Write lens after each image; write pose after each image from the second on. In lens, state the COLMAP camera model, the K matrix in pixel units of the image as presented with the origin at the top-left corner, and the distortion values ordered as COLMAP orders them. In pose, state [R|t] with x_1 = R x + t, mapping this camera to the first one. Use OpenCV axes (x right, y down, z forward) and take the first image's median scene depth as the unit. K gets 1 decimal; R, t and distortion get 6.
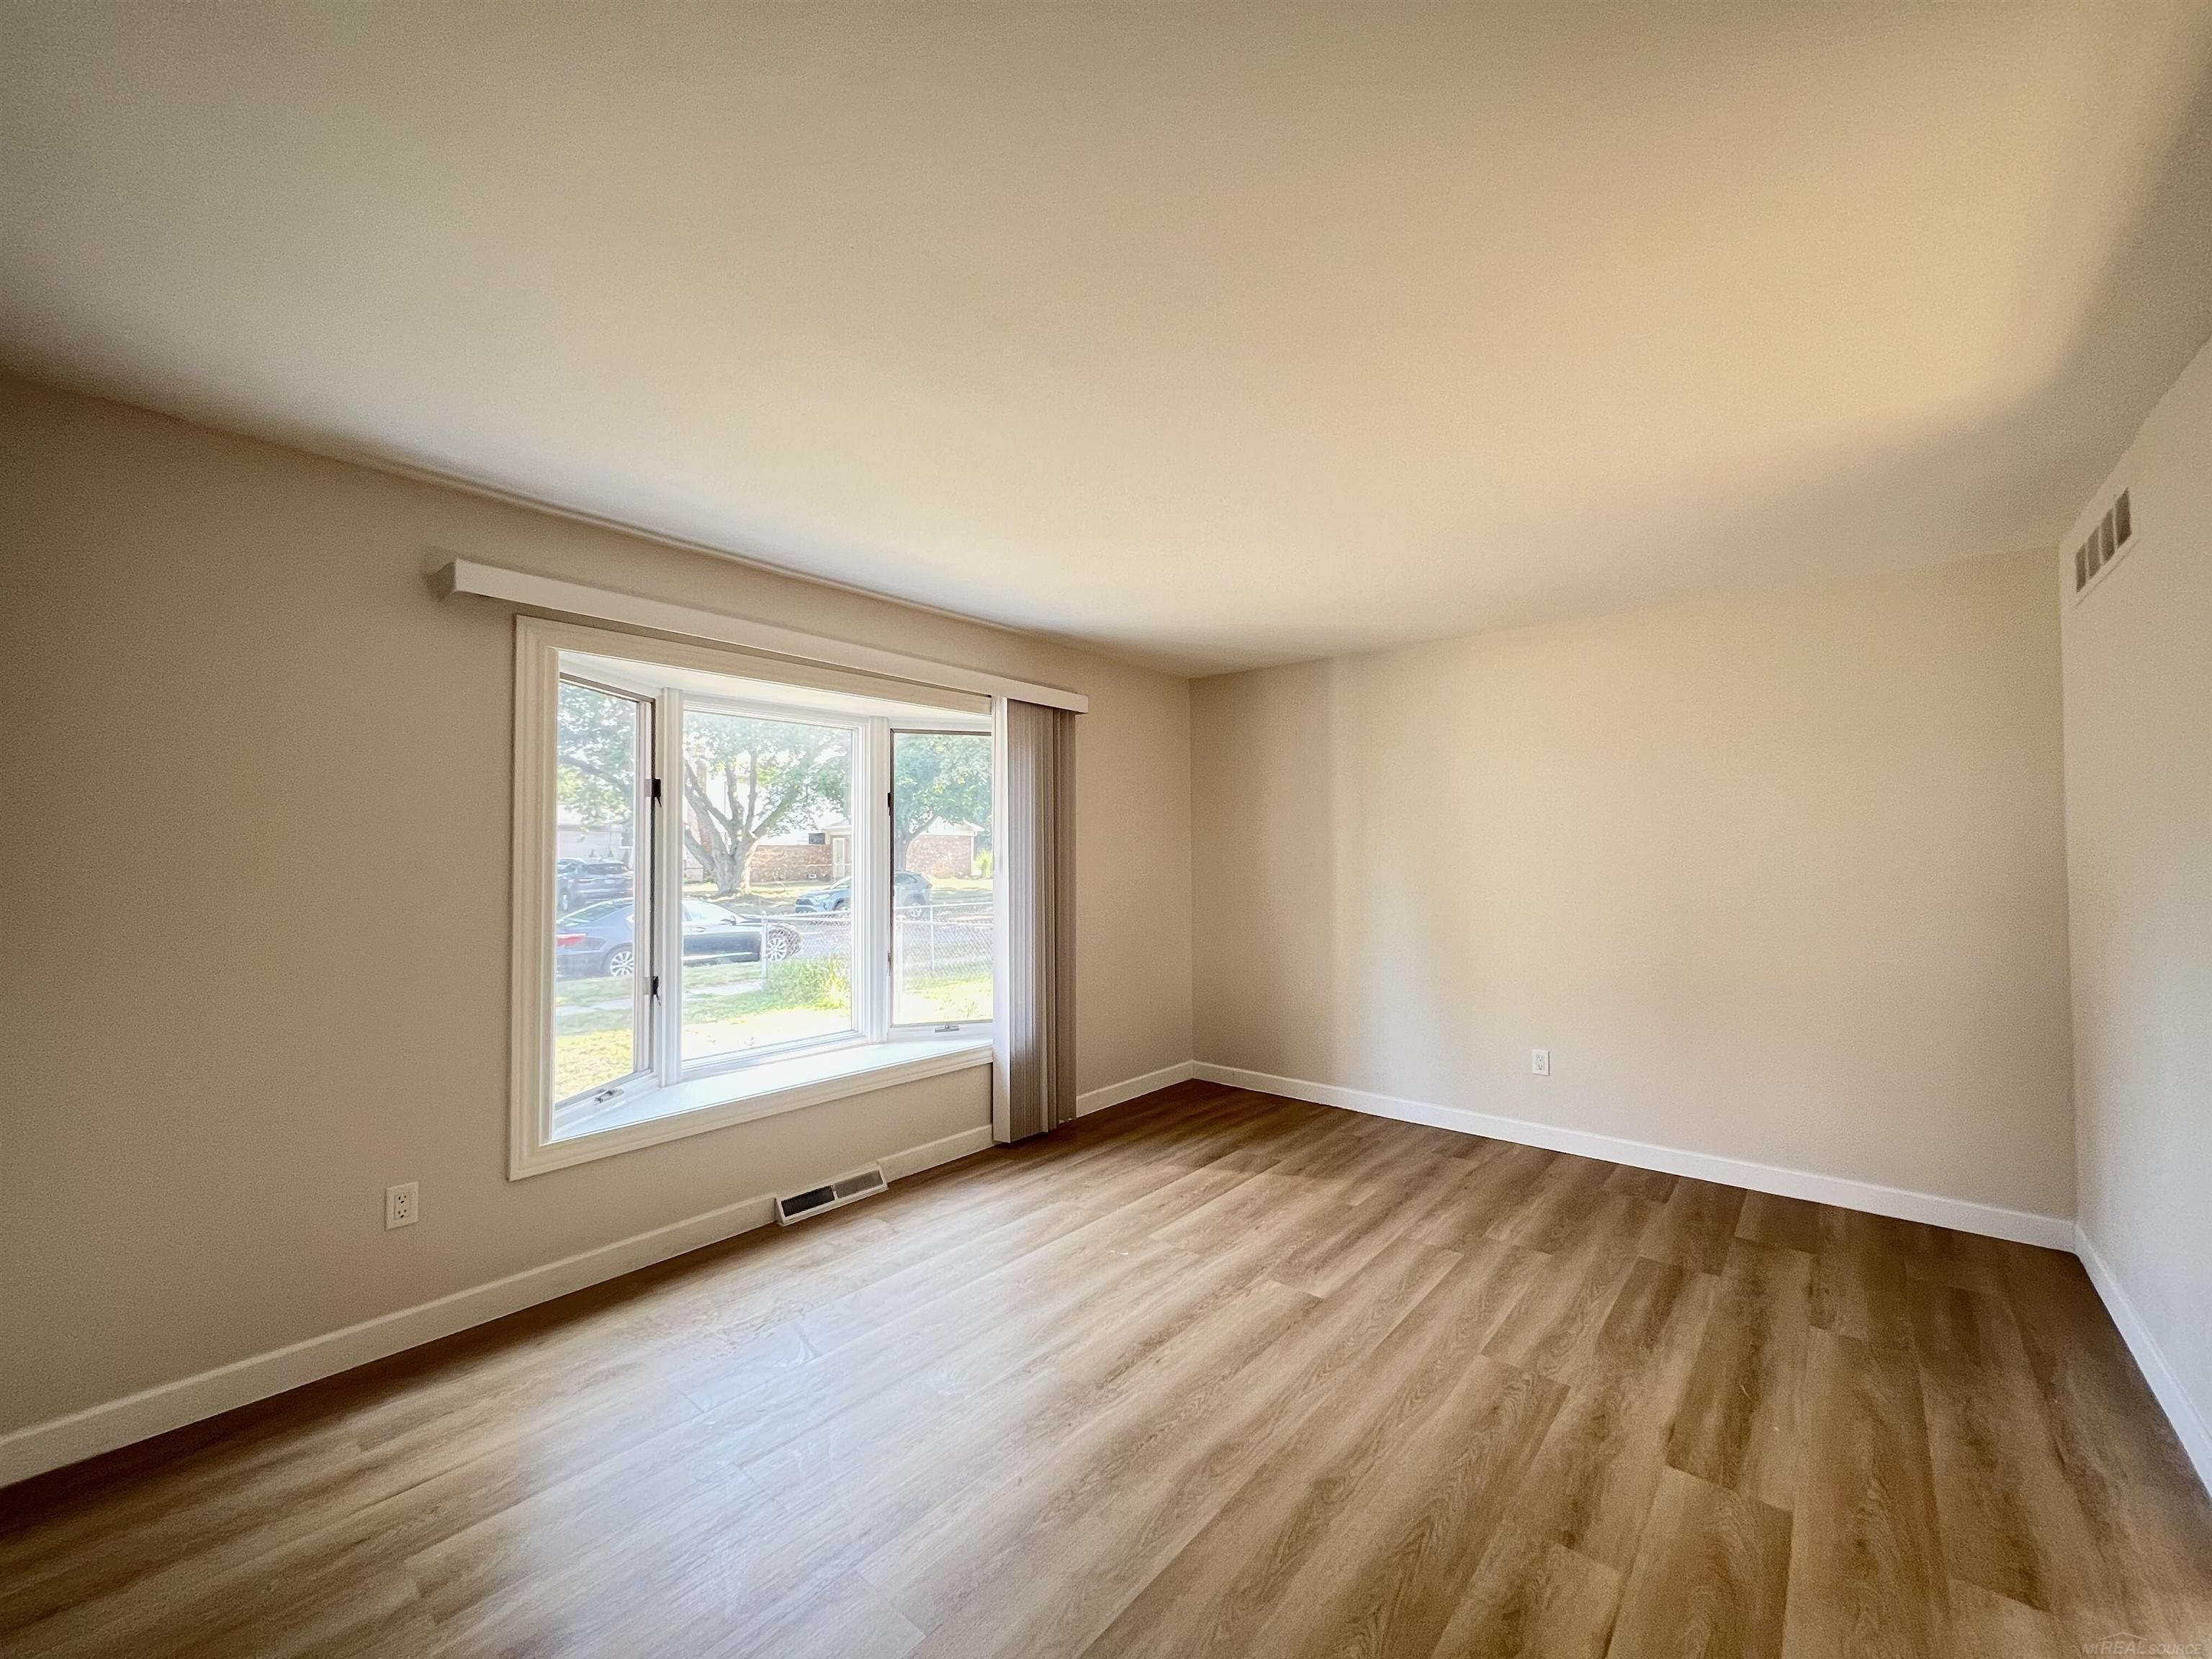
lens RADIAL K [[890.2, 0, 1110.7], [0, 890.2, 824.5], [0, 0, 1]] dist [-0.003635, -0.000231]
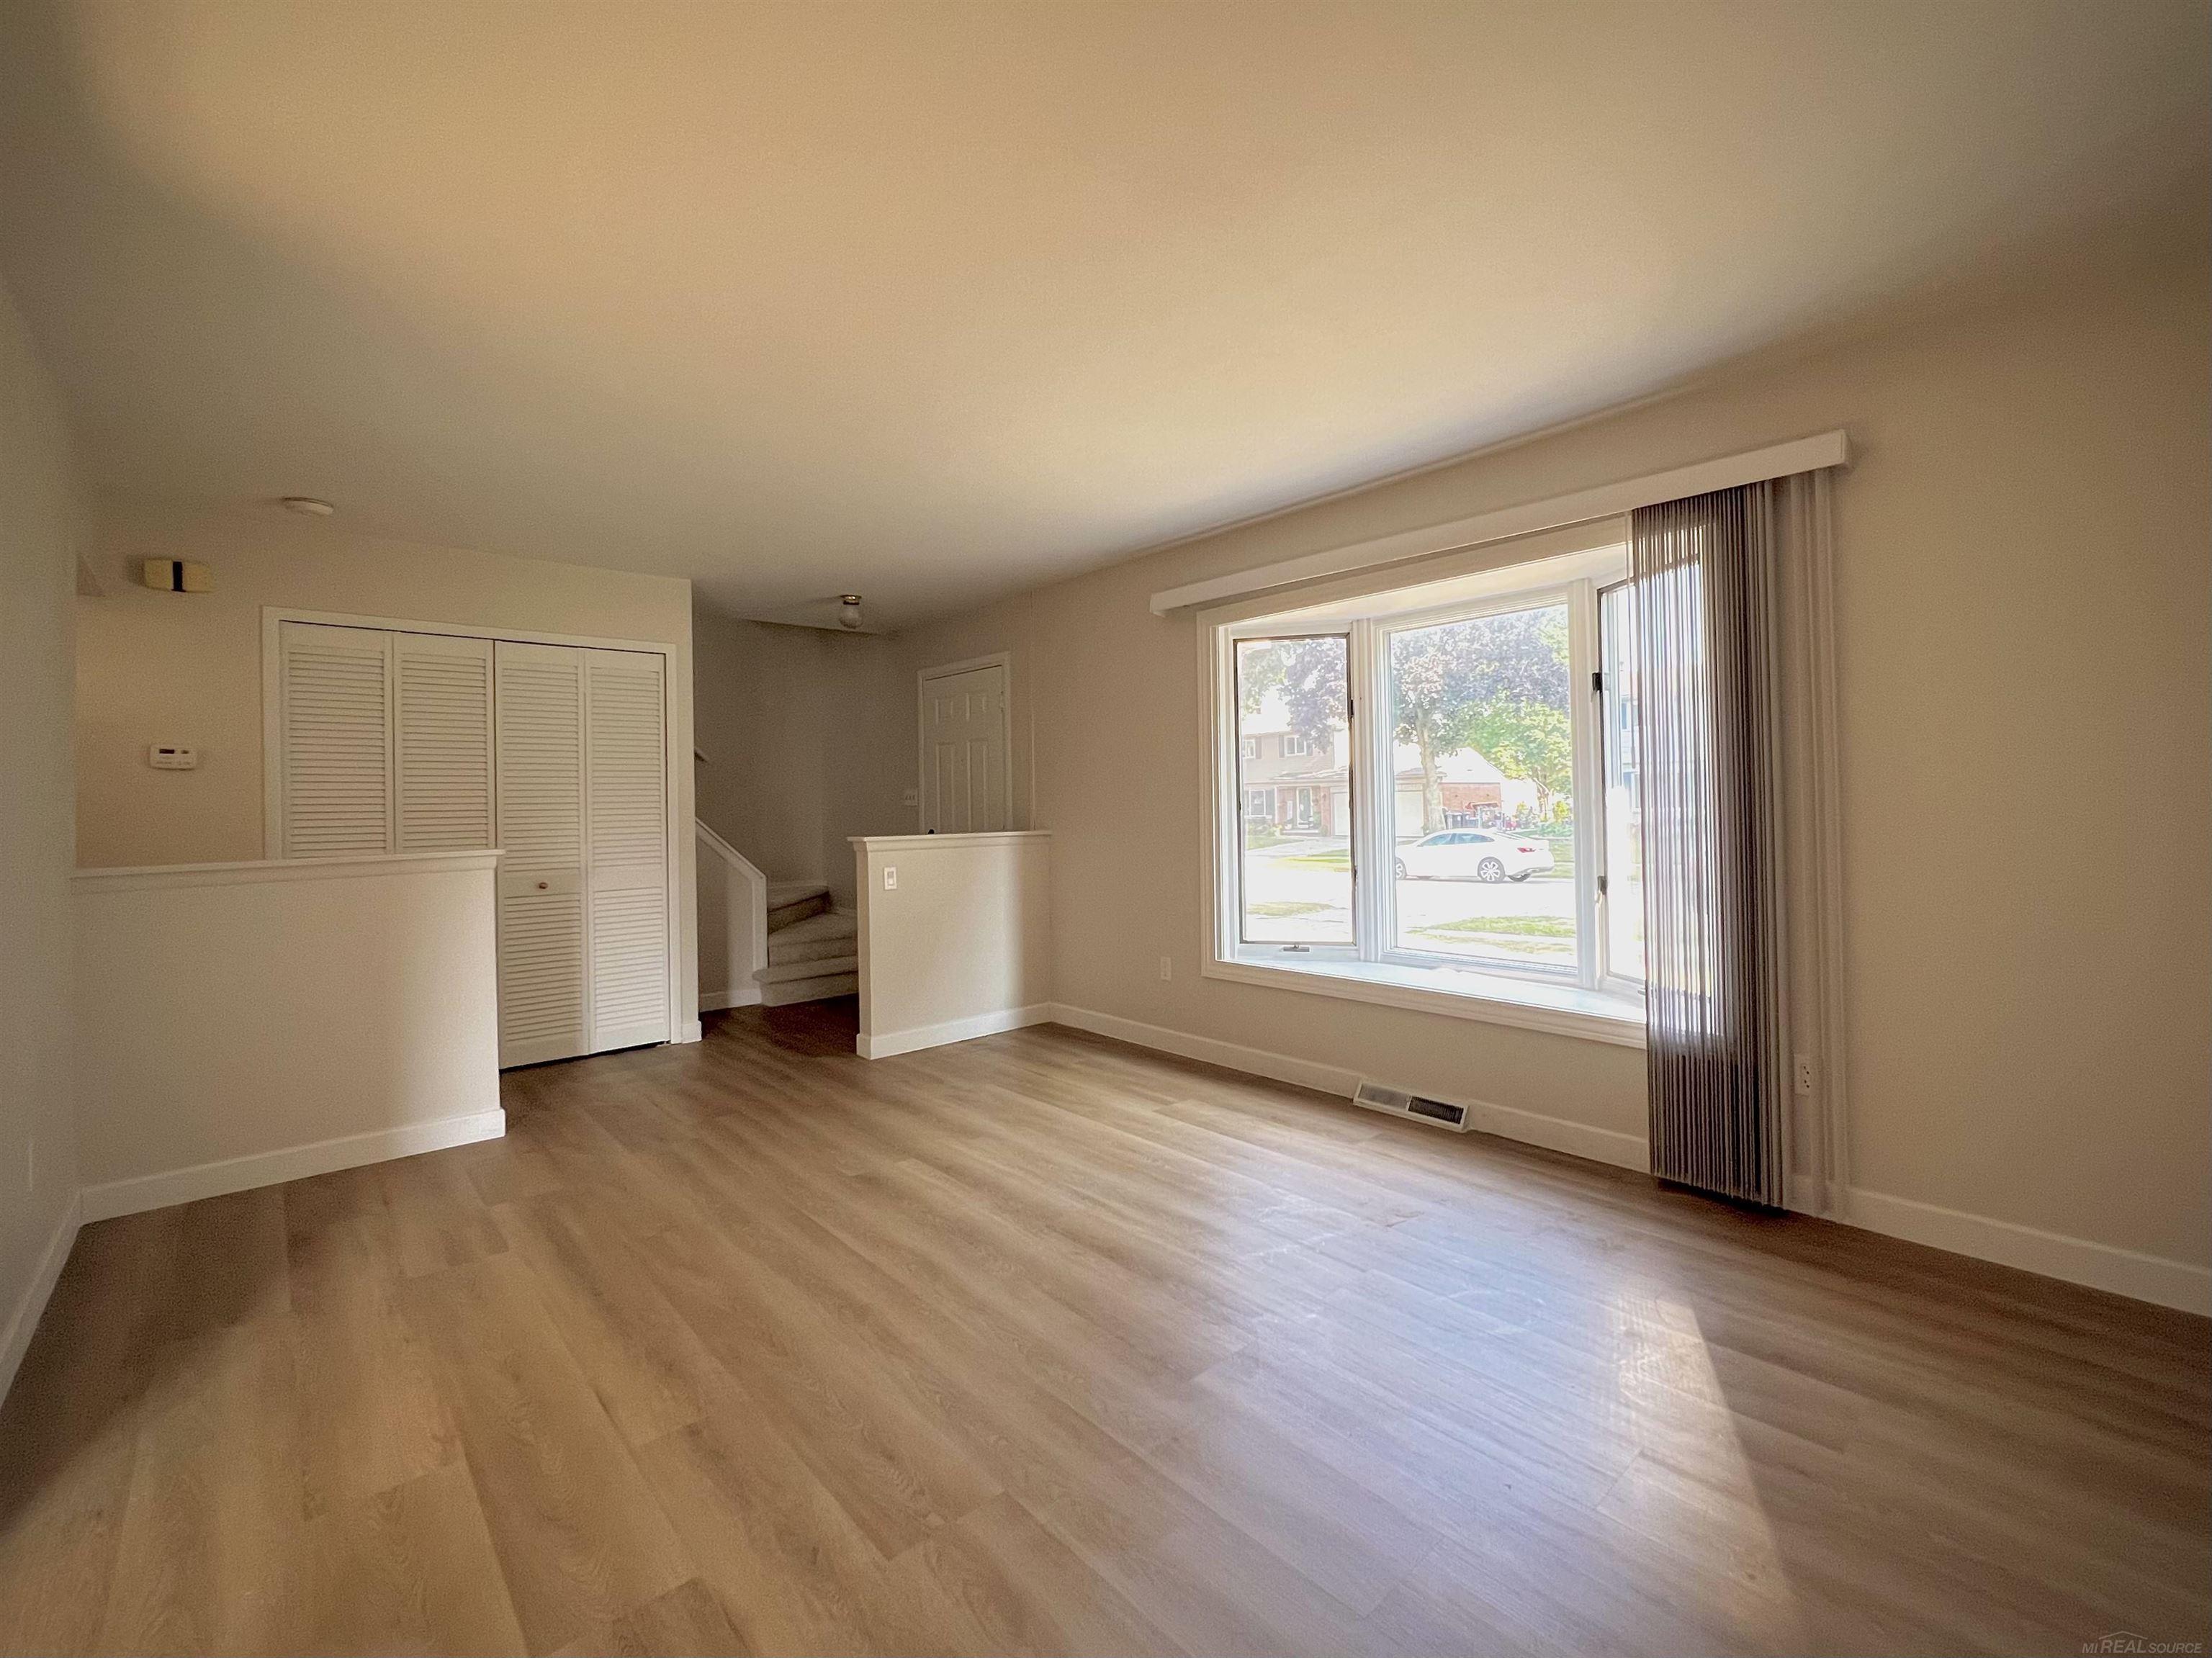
lens RADIAL K [[942.9, 0, 1121.0], [0, 942.9, 824.9], [0, 0, 1]] dist [-0.004688, -0.000026]
pose [[-0.135043, 0.028512, -0.990429, 1.086678], [0.048320, 0.998586, 0.022159, 0.100210], [0.989661, -0.044866, -0.136230, 1.216643]]
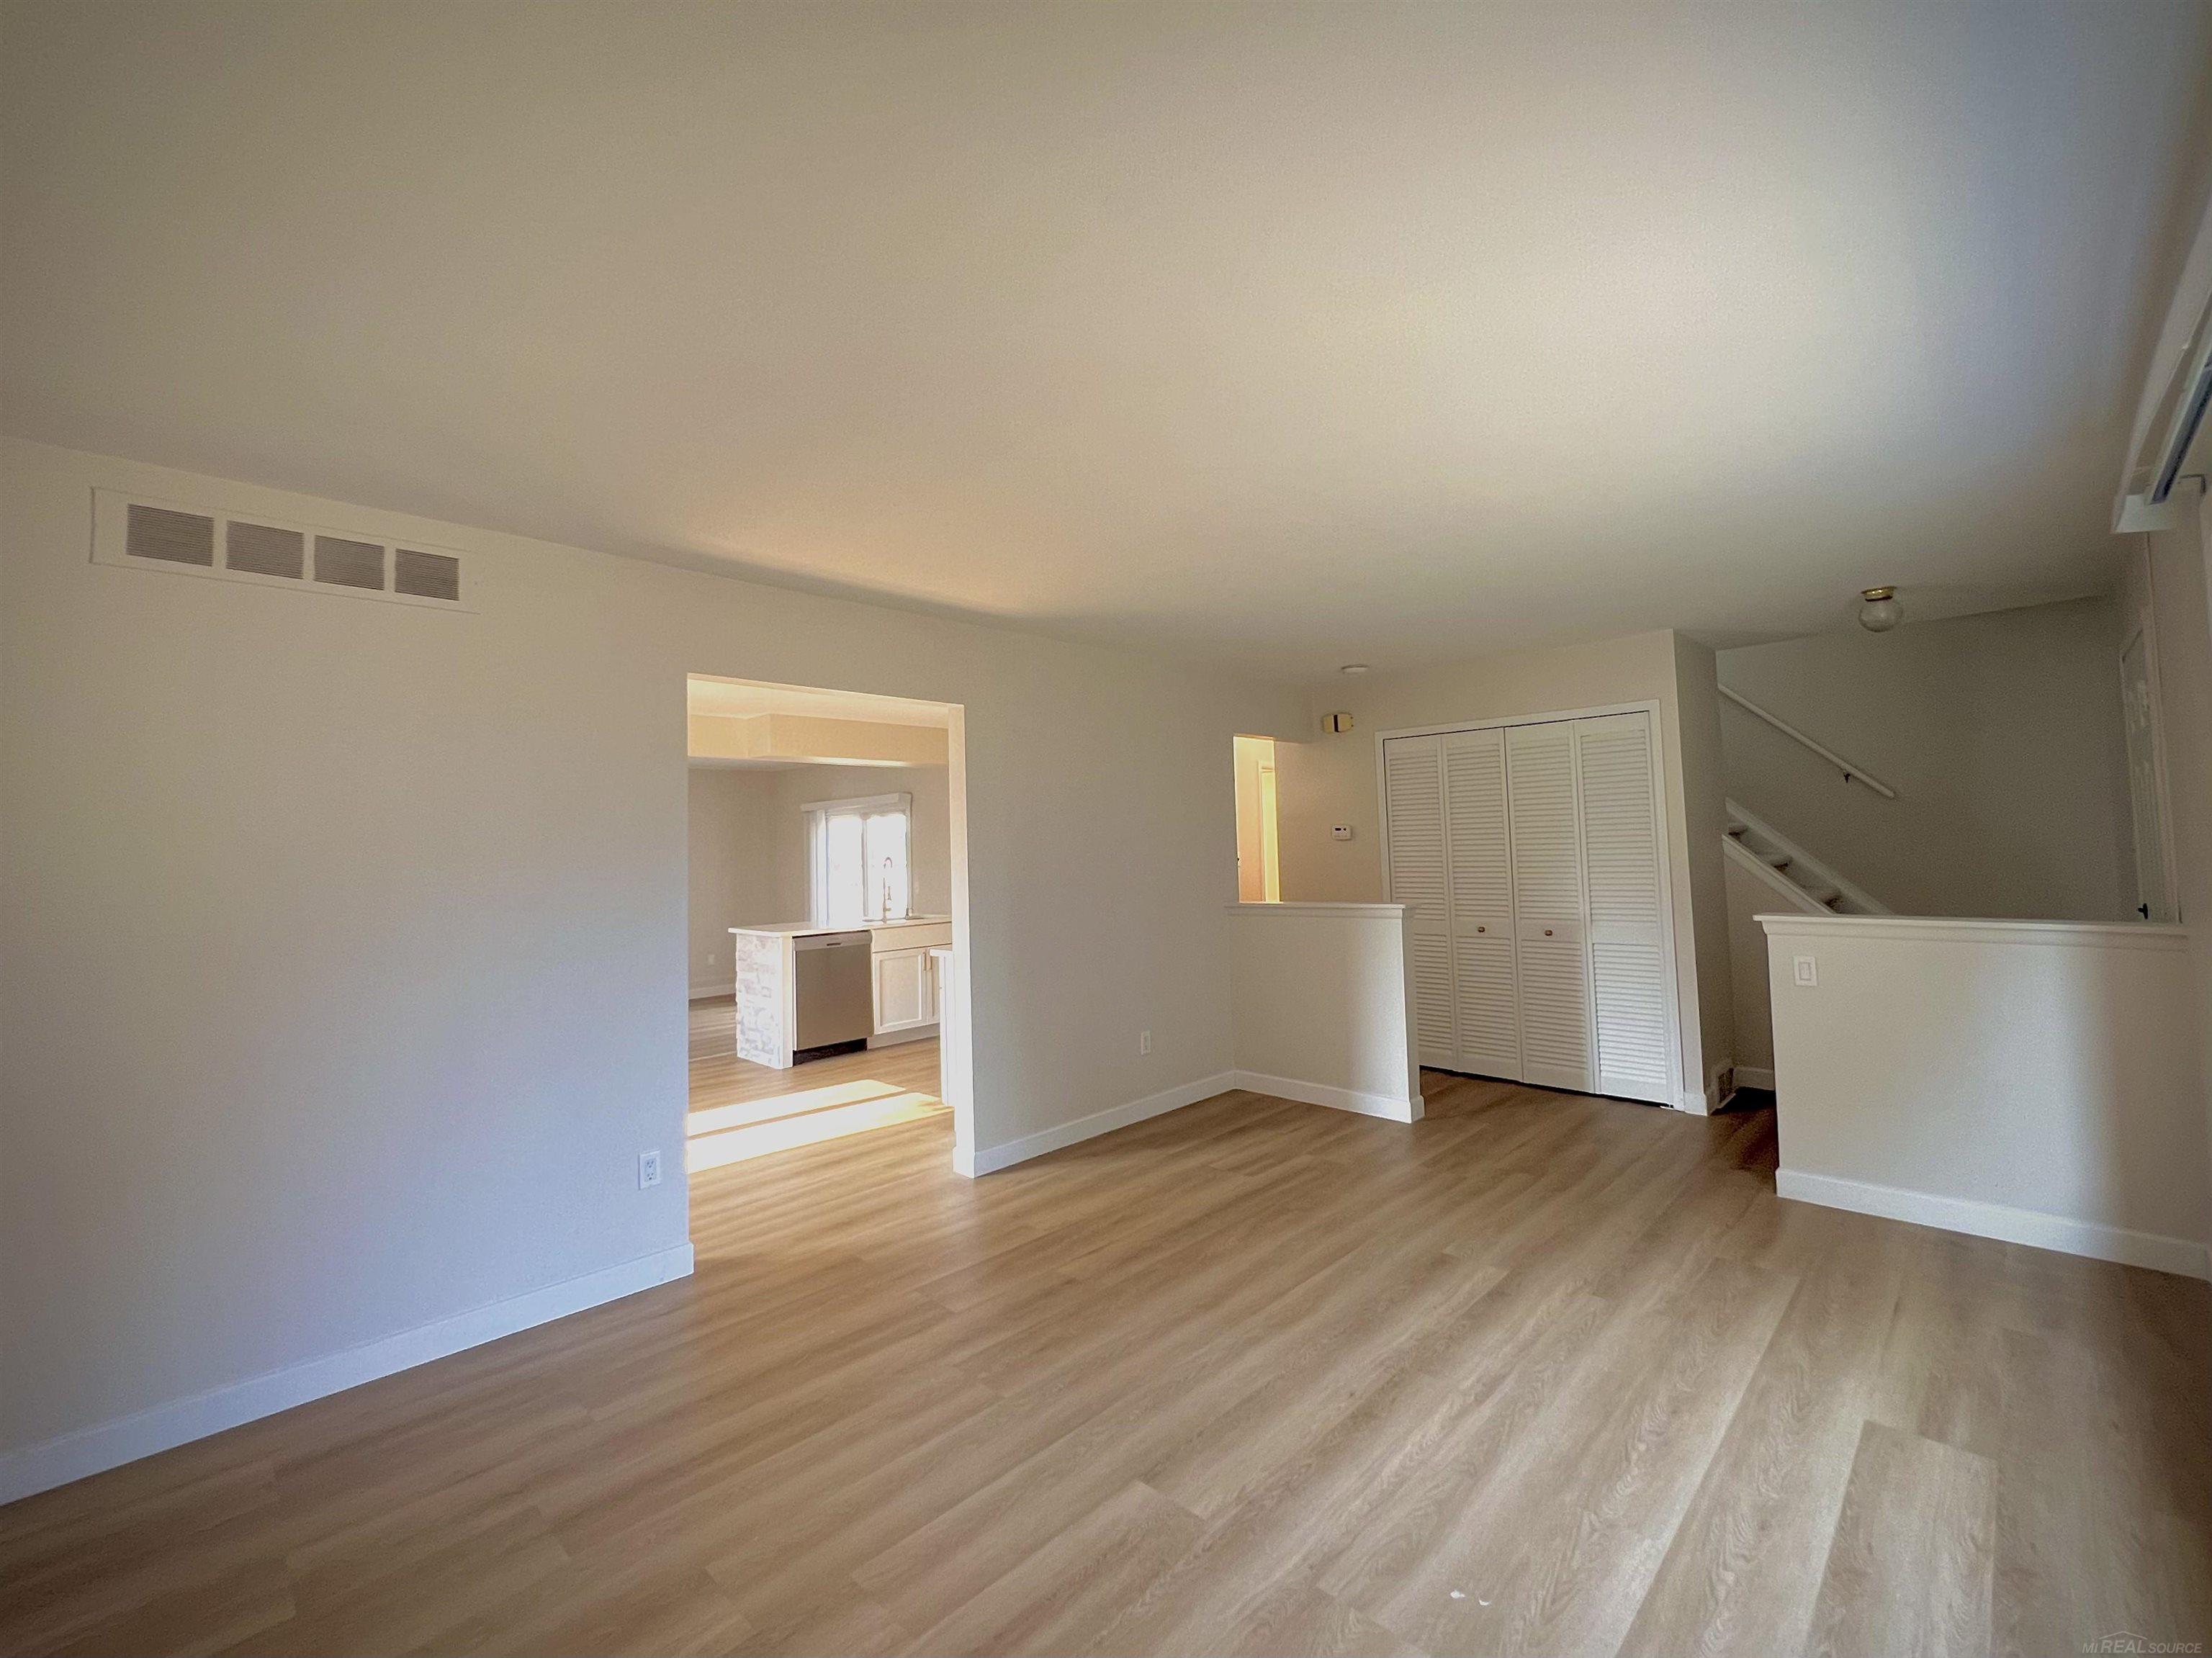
lens RADIAL K [[942.9, 0, 1113.8], [0, 942.9, 820.4], [0, 0, 1]] dist [-0.004688, -0.000026]
pose [[-0.997061, 0.032679, 0.069286, 0.215661], [0.028550, 0.997804, -0.059758, 0.050783], [-0.071087, -0.057605, -0.995805, 2.046603]]
